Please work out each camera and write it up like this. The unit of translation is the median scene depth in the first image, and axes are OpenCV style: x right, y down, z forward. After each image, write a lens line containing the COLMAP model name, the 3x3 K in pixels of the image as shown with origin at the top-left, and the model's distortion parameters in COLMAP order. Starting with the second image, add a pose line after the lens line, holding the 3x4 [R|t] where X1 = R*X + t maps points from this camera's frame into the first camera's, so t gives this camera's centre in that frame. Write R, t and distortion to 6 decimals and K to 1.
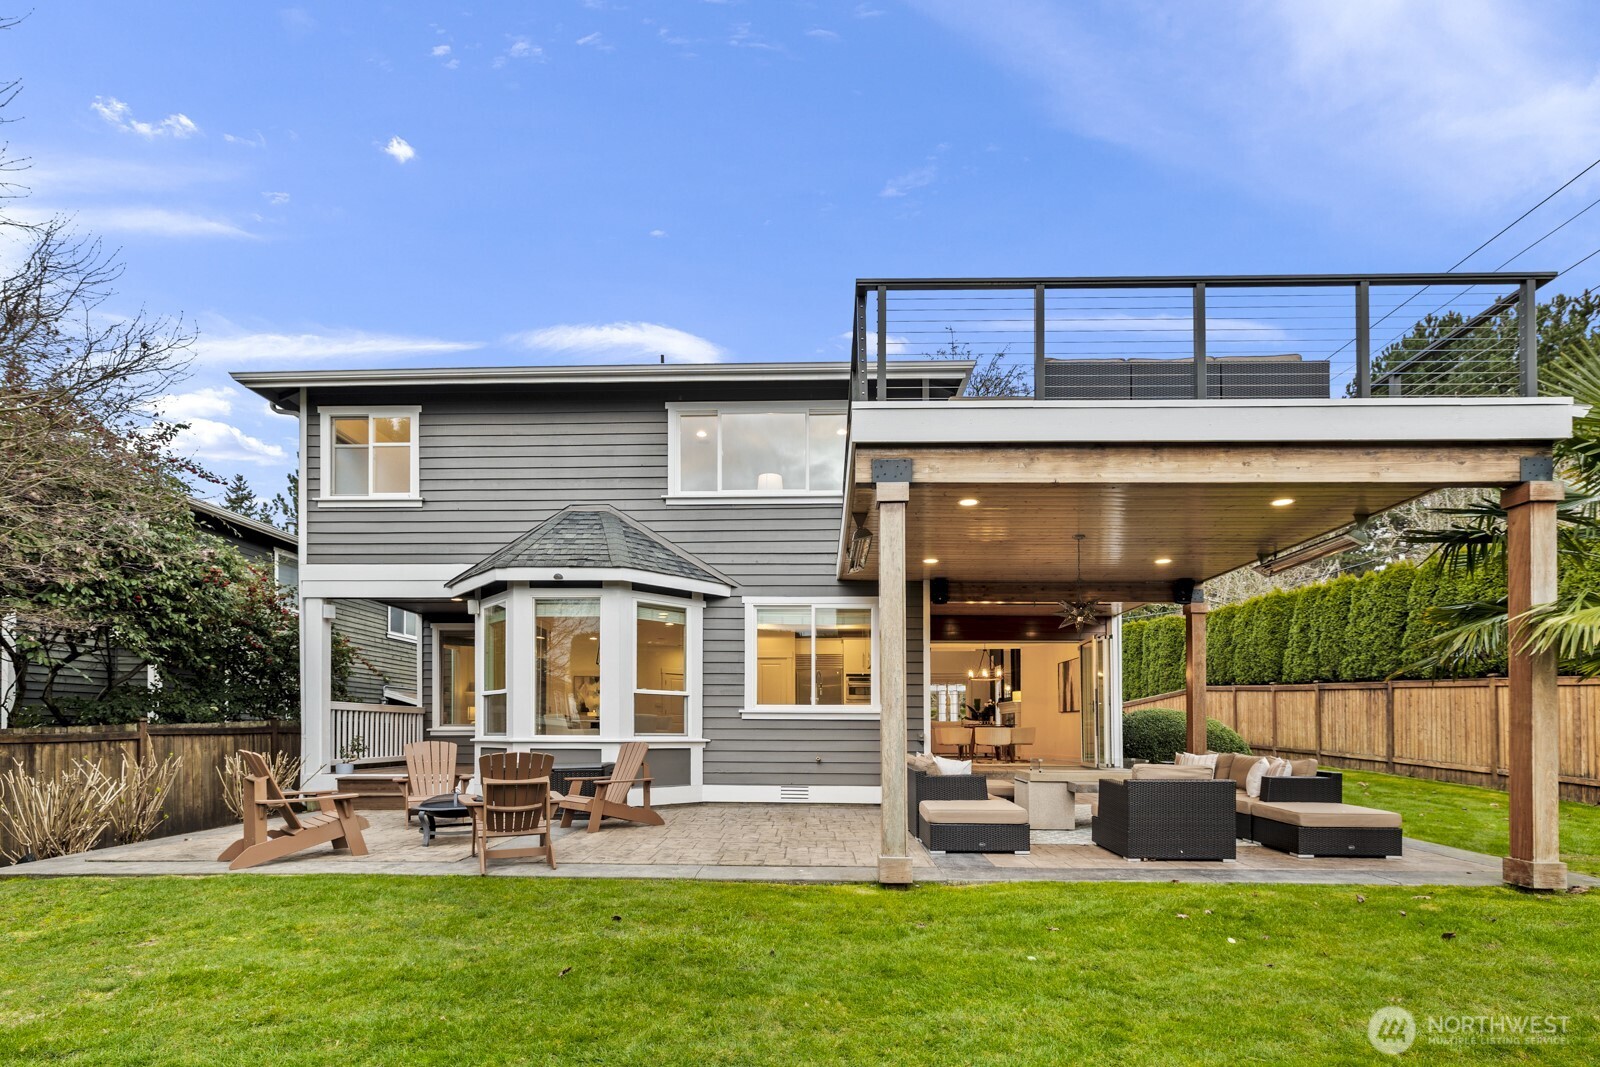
lens RADIAL K [[679.7, 0, 810.5], [0, 679.7, 595.5], [0, 0, 1]] dist [-0.000091, 0.000308]
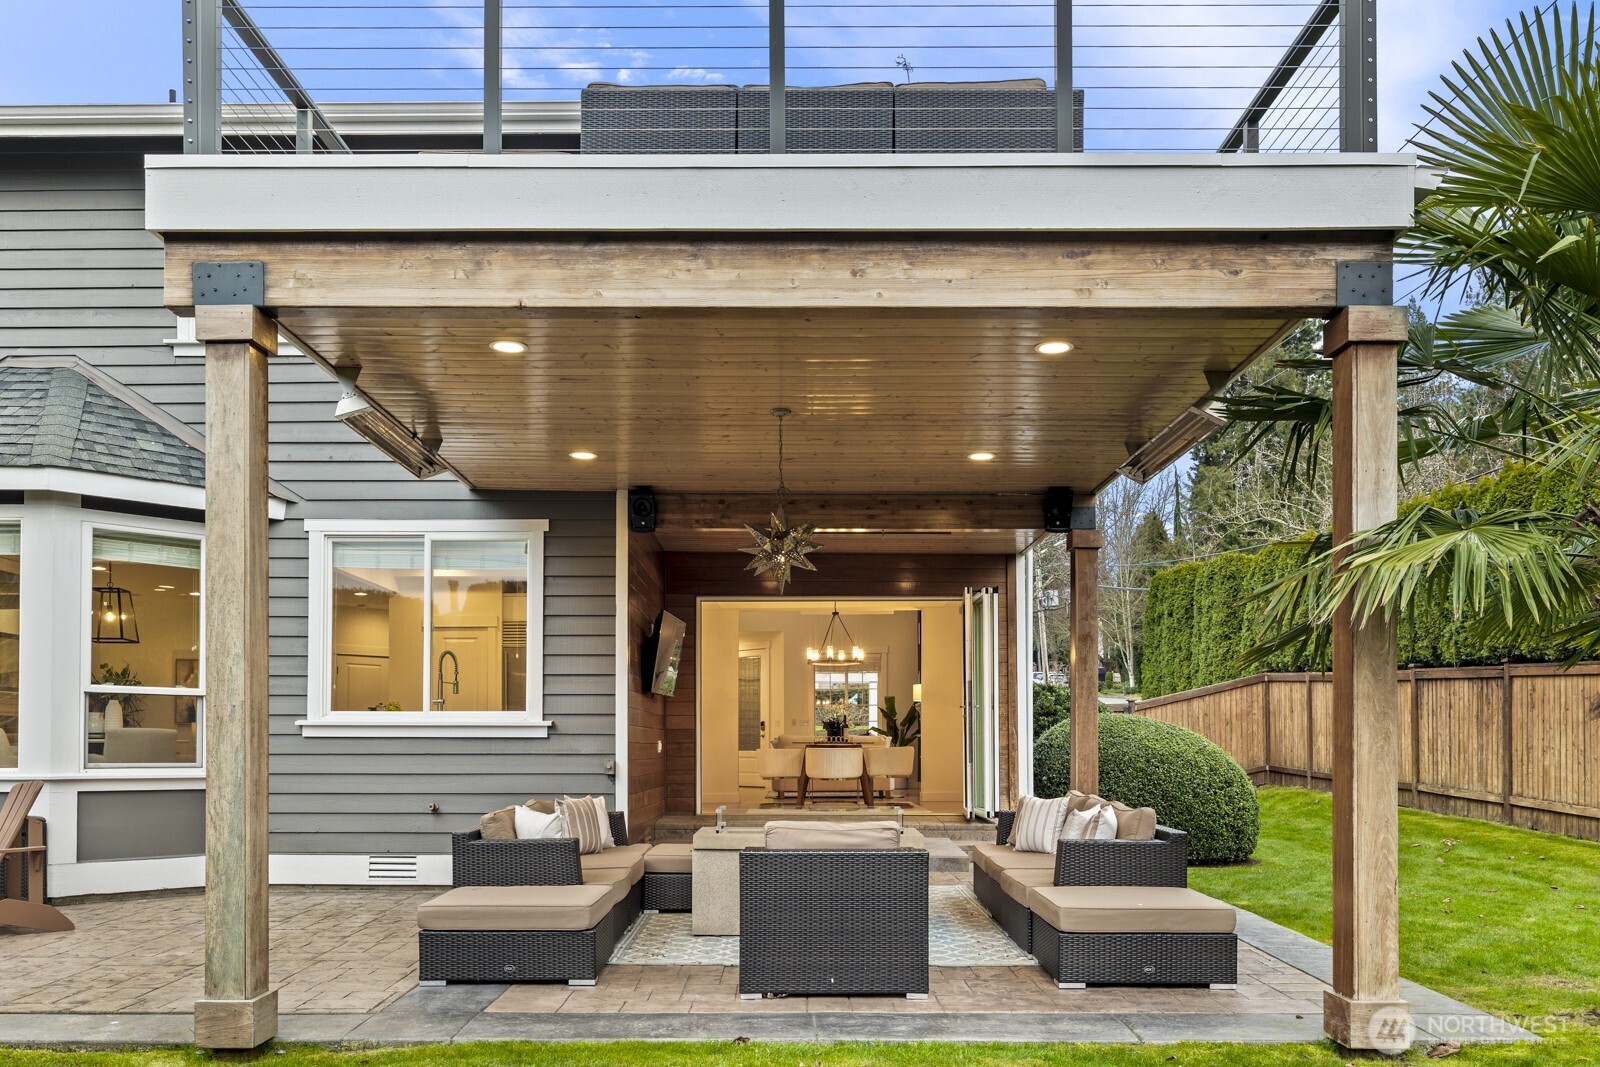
lens RADIAL K [[1145.6, 0, 798.9], [0, 1145.6, 519.7], [0, 0, 1]] dist [0.000785, -0.003114]
pose [[0.999751, -0.000079, 0.022297, 0.304953], [0.000085, 1.000000, -0.000259, 0.002308], [-0.022297, 0.000261, 0.999751, 0.044049]]
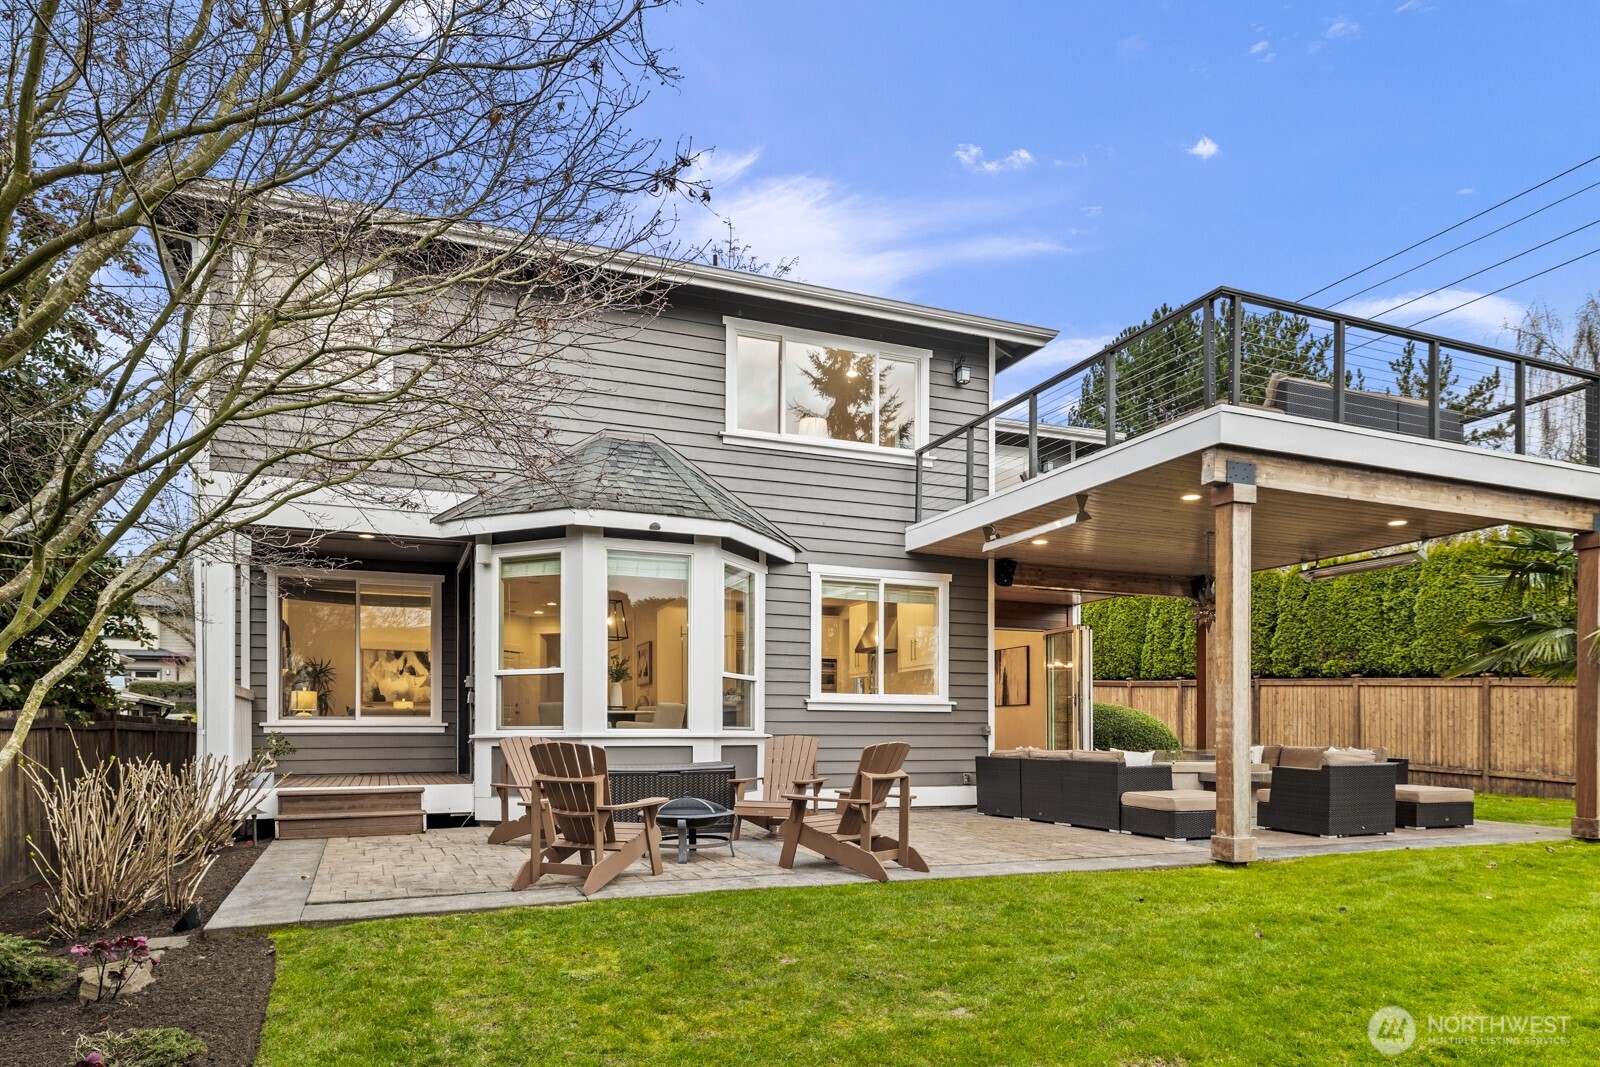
lens RADIAL K [[900.2, 0, 791.7], [0, 900.2, 541.6], [0, 0, 1]] dist [0.003624, 0.000440]
pose [[0.923863, 0.076503, 0.375000, -0.568933], [-0.071720, 0.997067, -0.026717, 0.005947], [-0.375944, -0.002213, 0.926640, -0.022147]]
